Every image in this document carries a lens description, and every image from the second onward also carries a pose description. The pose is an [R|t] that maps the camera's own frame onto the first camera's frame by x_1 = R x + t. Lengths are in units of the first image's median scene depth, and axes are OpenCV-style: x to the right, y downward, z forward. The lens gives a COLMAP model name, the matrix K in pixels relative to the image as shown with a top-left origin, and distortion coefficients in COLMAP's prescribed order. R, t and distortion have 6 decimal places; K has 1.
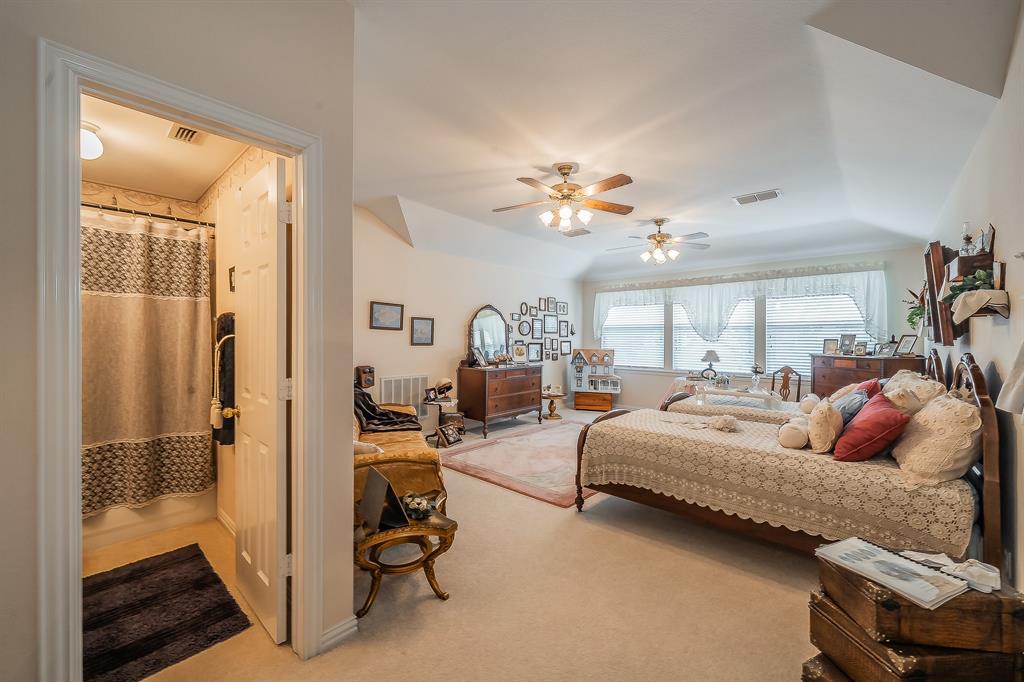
lens RADIAL K [[398.8, 0, 506.1], [0, 398.8, 338.3], [0, 0, 1]] dist [0.003434, 0.000270]
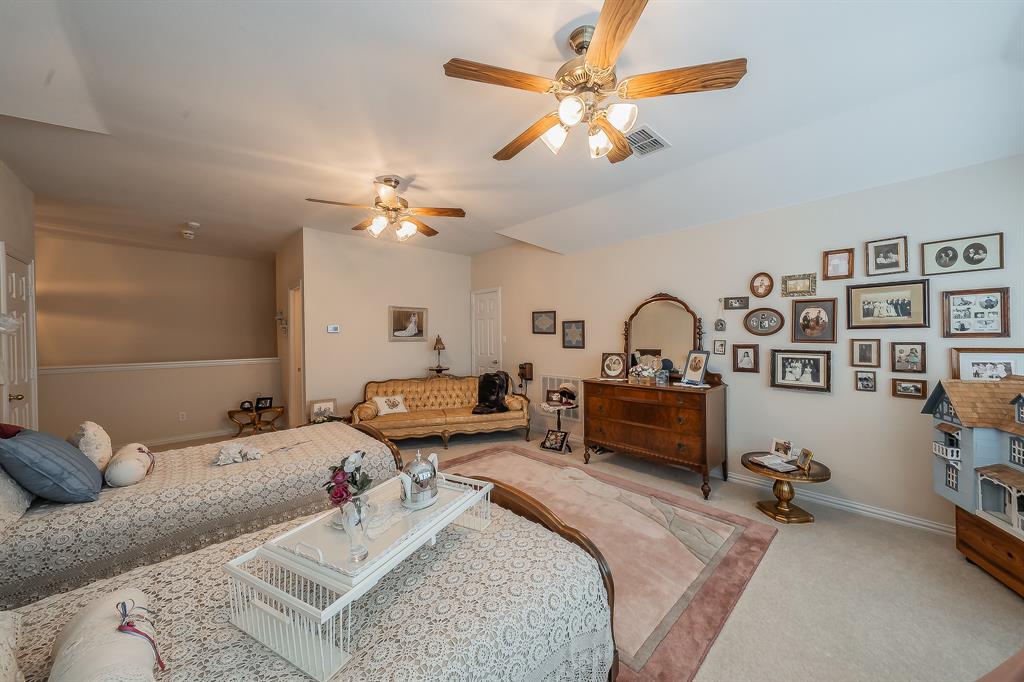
lens RADIAL K [[357.0, 0, 513.2], [0, 357.0, 339.5], [0, 0, 1]] dist [0.000530, 0.000106]
pose [[-0.083344, 0.004127, -0.996512, 0.558033], [0.010431, 0.999940, 0.003269, -0.007202], [0.996466, -0.010122, -0.083382, 0.734702]]
